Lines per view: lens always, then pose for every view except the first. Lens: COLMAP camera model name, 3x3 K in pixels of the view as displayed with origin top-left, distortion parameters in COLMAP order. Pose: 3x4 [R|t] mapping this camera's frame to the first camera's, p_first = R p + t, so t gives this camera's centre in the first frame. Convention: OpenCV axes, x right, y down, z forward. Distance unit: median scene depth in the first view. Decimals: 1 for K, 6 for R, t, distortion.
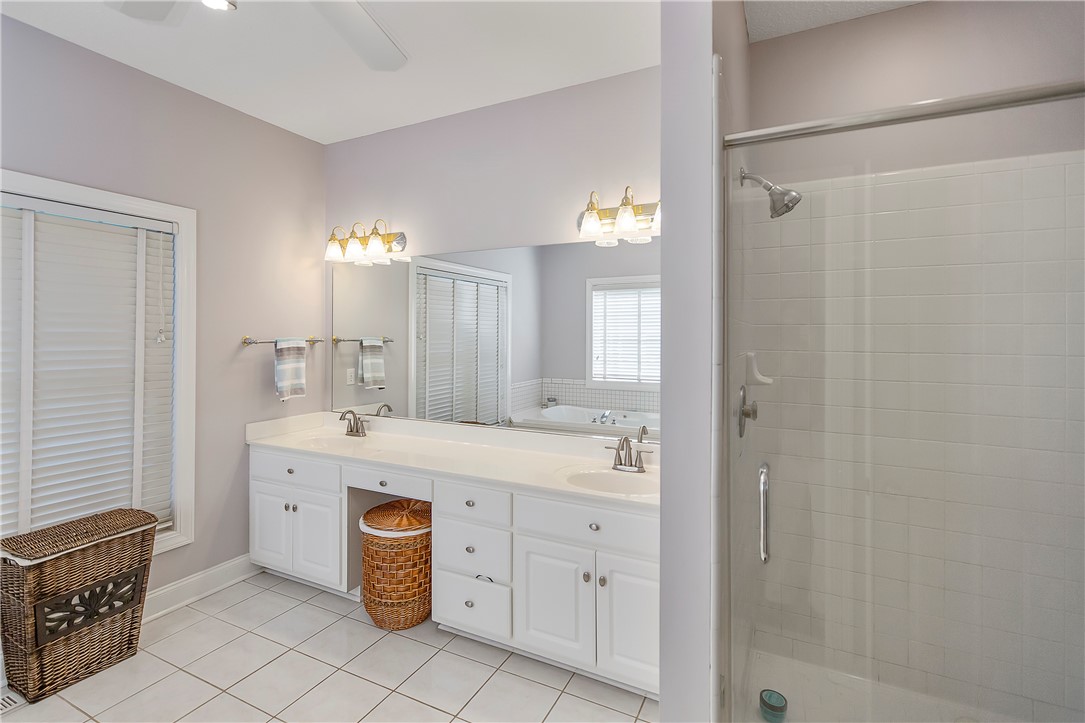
lens RADIAL K [[492.1, 0, 548.9], [0, 492.1, 355.3], [0, 0, 1]] dist [-0.000661, -0.000418]
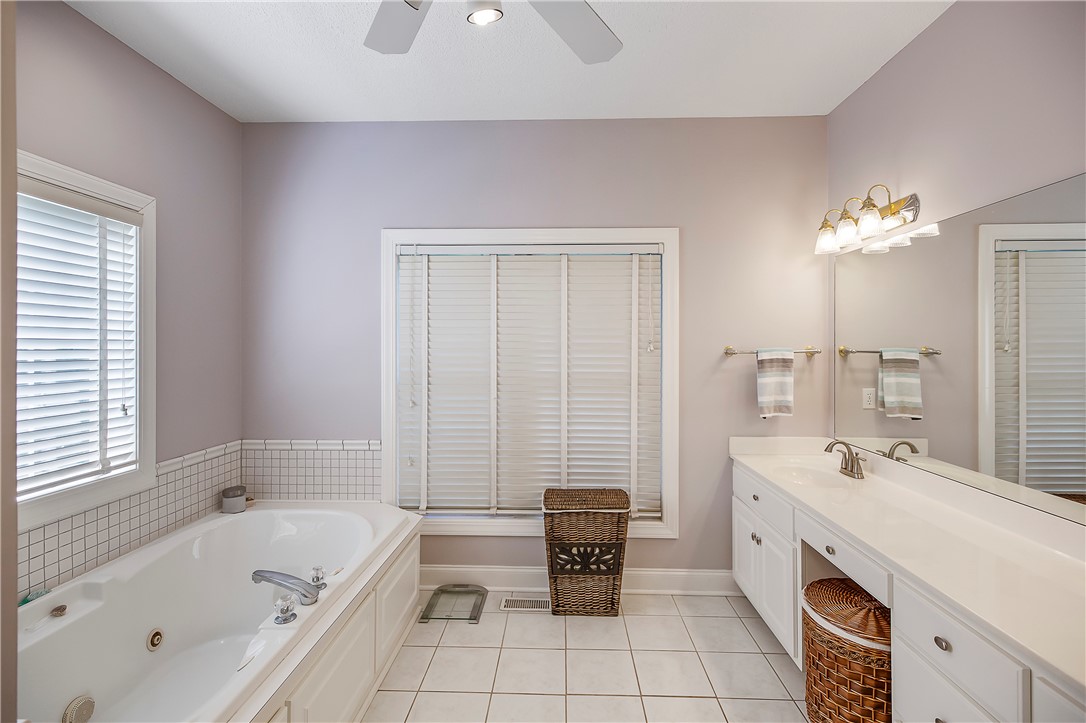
lens RADIAL K [[492.6, 0, 549.4], [0, 492.6, 355.3], [0, 0, 1]] dist [-0.000661, -0.000418]
pose [[0.409928, 0.014614, -0.912001, 0.127537], [-0.036811, 0.999322, -0.000533, -0.007494], [0.911375, 0.033791, 0.410188, 0.278811]]
